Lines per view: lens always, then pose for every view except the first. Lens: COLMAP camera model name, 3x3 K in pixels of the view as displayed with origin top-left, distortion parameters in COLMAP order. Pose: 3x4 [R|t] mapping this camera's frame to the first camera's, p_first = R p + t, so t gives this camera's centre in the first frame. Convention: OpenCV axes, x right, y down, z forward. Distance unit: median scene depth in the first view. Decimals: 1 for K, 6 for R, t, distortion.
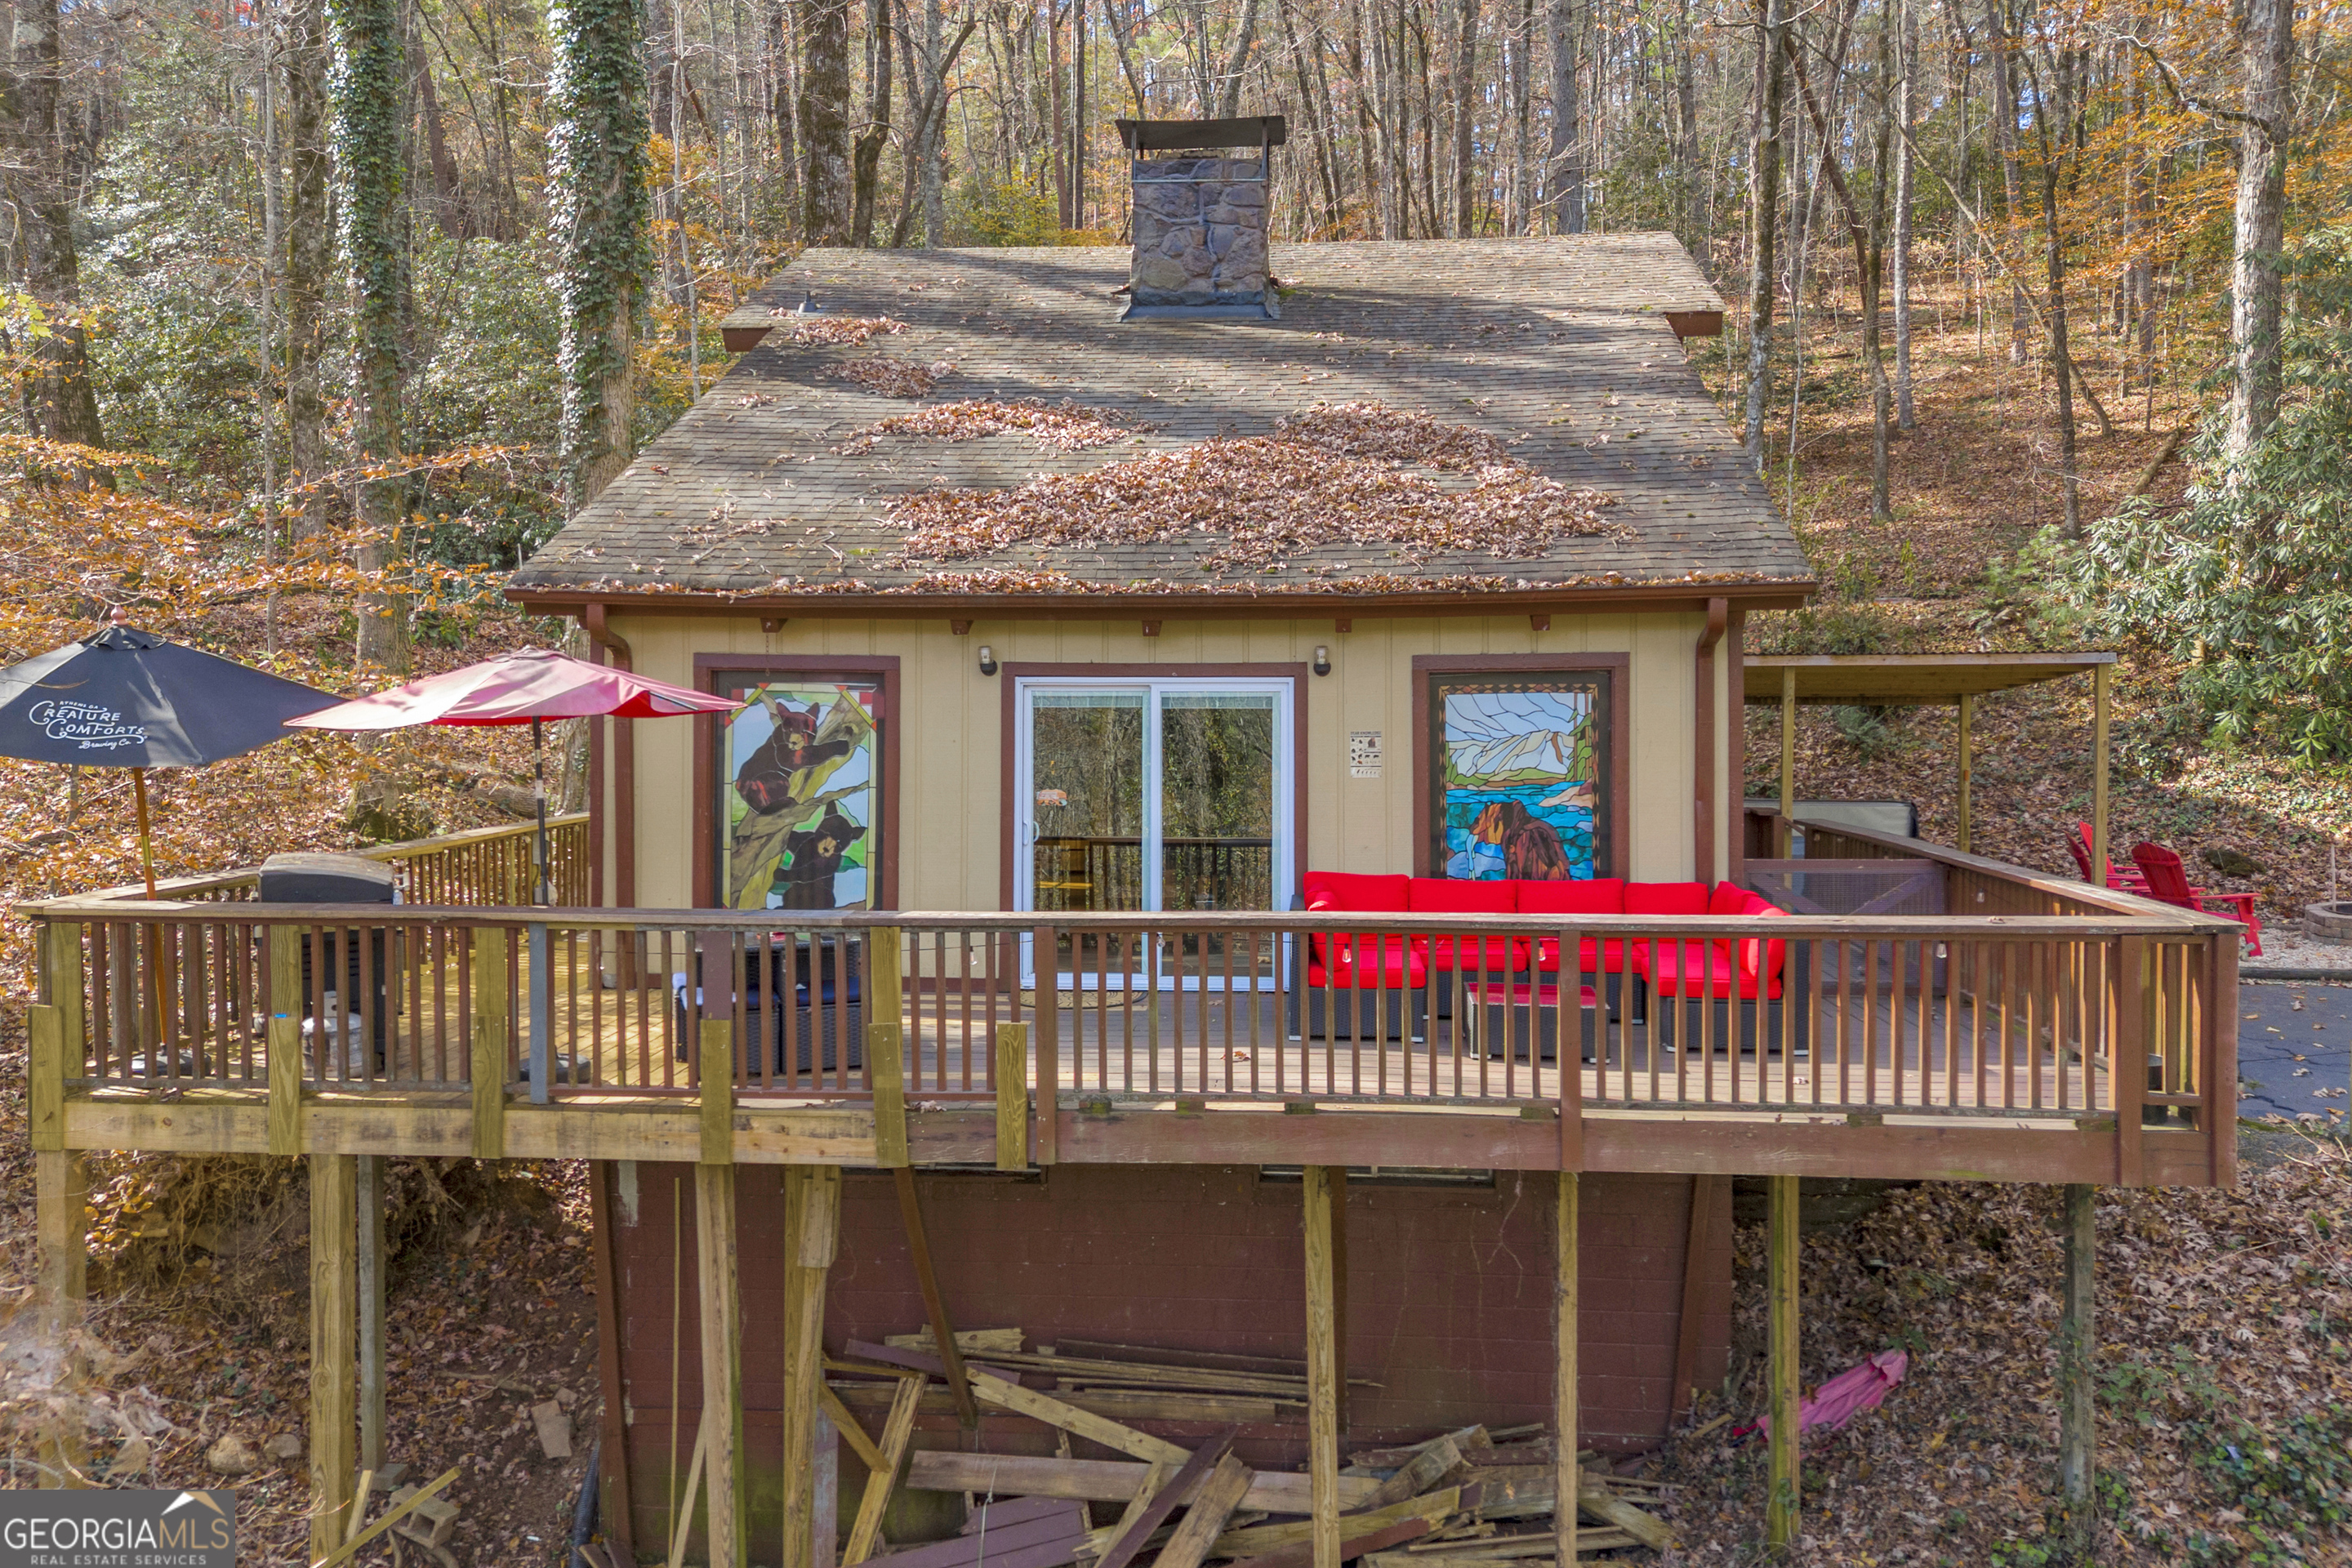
lens RADIAL K [[2458.0, 0, 1234.5], [0, 2458.0, 782.8], [0, 0, 1]] dist [0.070069, -0.006484]
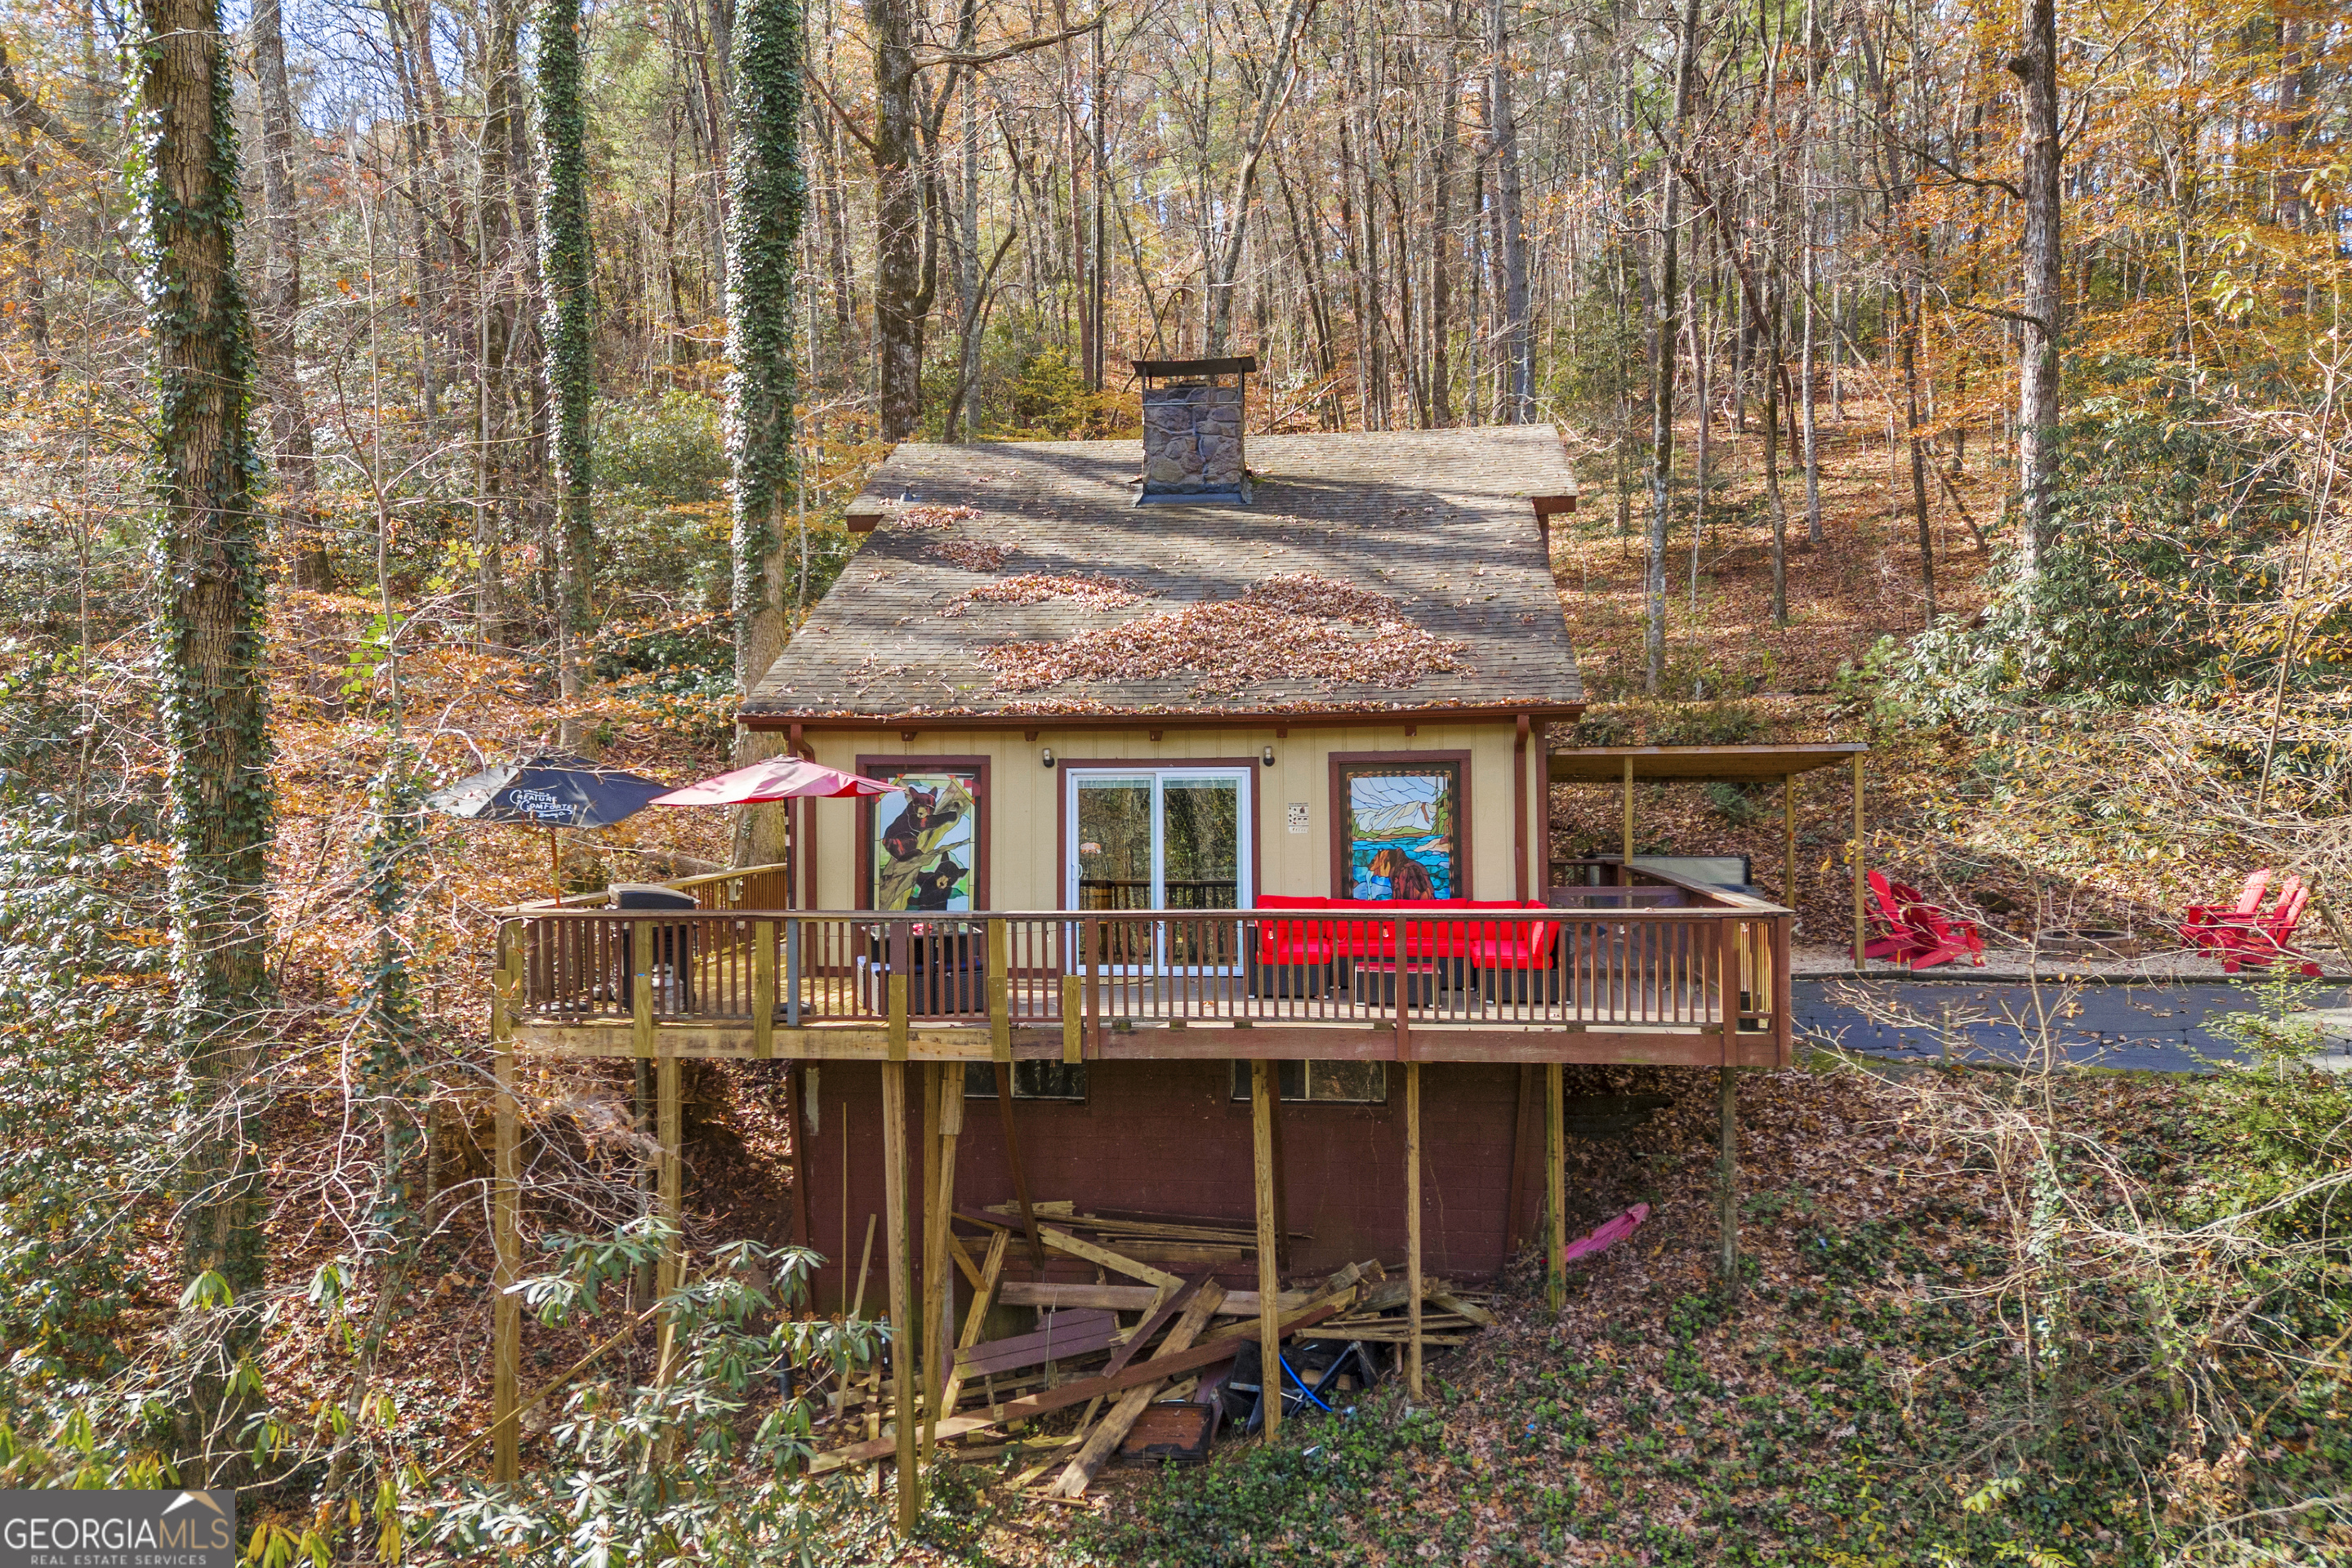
lens RADIAL K [[2115.2, 0, 1170.5], [0, 2115.2, 735.9], [0, 0, 1]] dist [0.073306, 0.000518]
pose [[0.999487, -0.008510, -0.030864, 0.015360], [0.006801, 0.998461, -0.055038, 0.009118], [0.031285, 0.054799, 0.998007, -0.301504]]
